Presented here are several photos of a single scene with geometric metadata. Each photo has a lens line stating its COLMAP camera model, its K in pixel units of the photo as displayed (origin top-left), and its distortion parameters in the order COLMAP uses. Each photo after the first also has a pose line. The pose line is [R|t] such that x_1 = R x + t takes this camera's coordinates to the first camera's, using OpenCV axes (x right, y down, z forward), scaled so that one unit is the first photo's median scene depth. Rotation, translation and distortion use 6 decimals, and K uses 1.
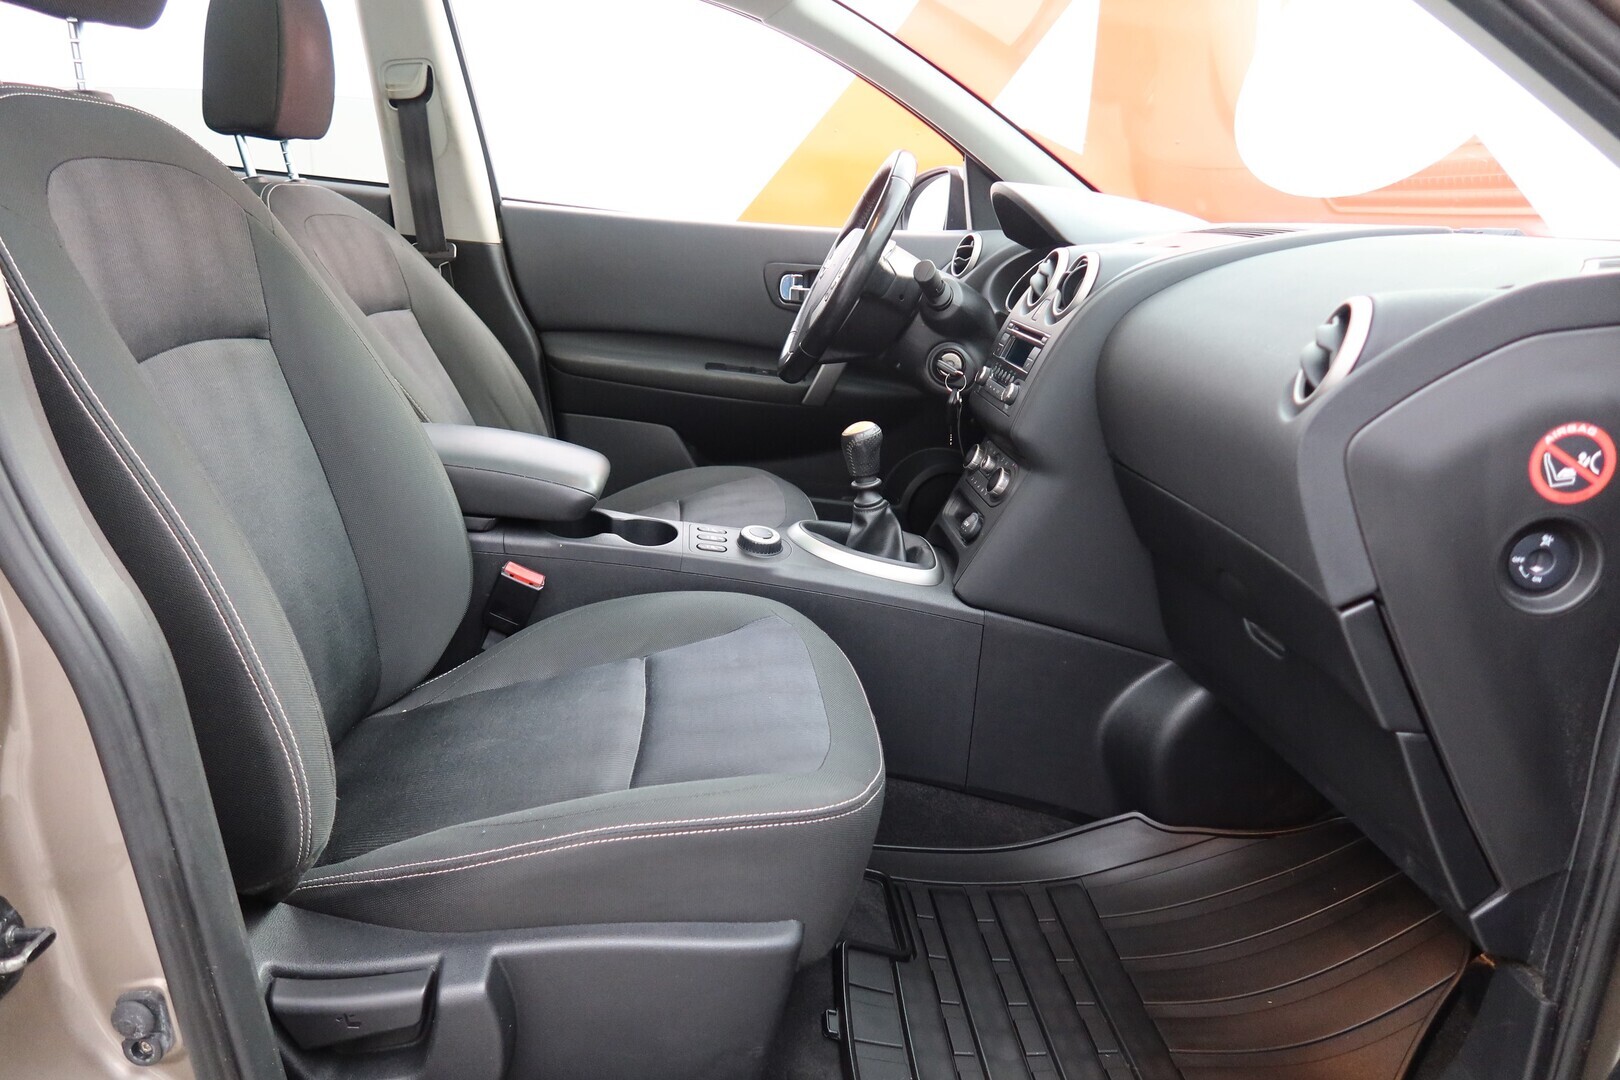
lens RADIAL K [[1106.8, 0, 805.5], [0, 1106.8, 540.2], [0, 0, 1]] dist [-0.023511, 0.005339]
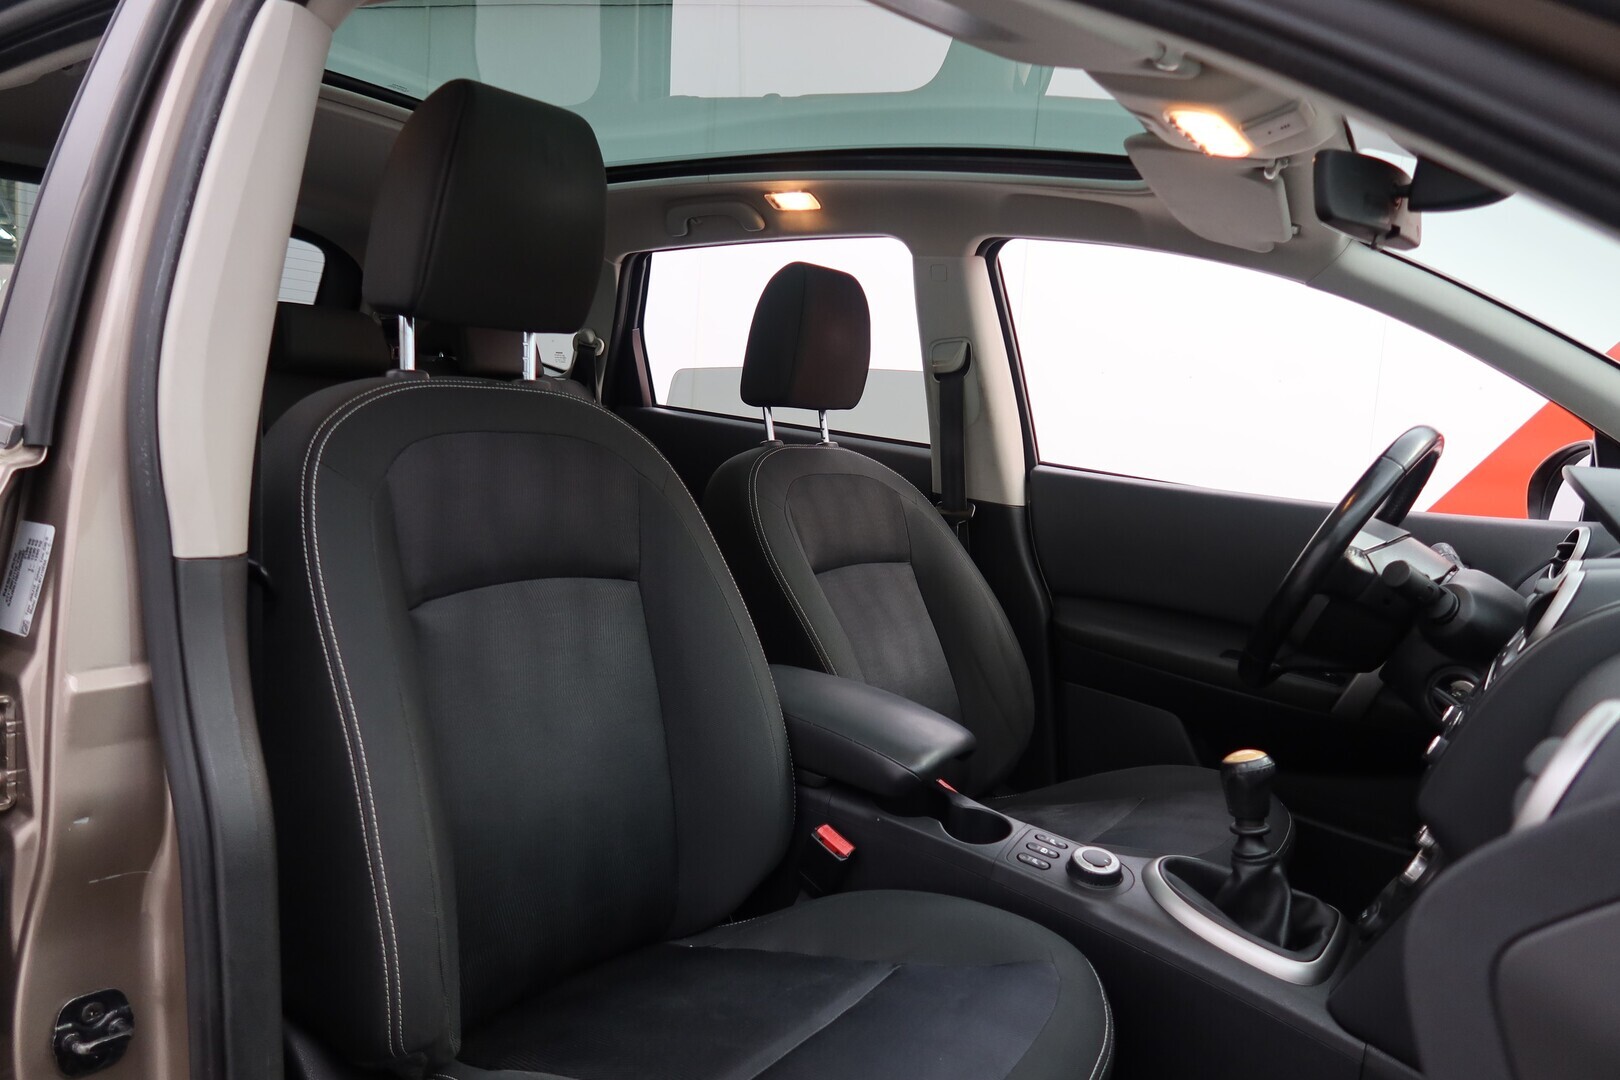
lens RADIAL K [[1106.8, 0, 805.5], [0, 1106.8, 540.2], [0, 0, 1]] dist [-0.023511, 0.005339]
pose [[0.784370, 0.072888, -0.615997, 0.275853], [-0.205344, 0.967590, -0.146982, -0.069157], [0.585319, 0.241779, 0.773915, 0.150226]]
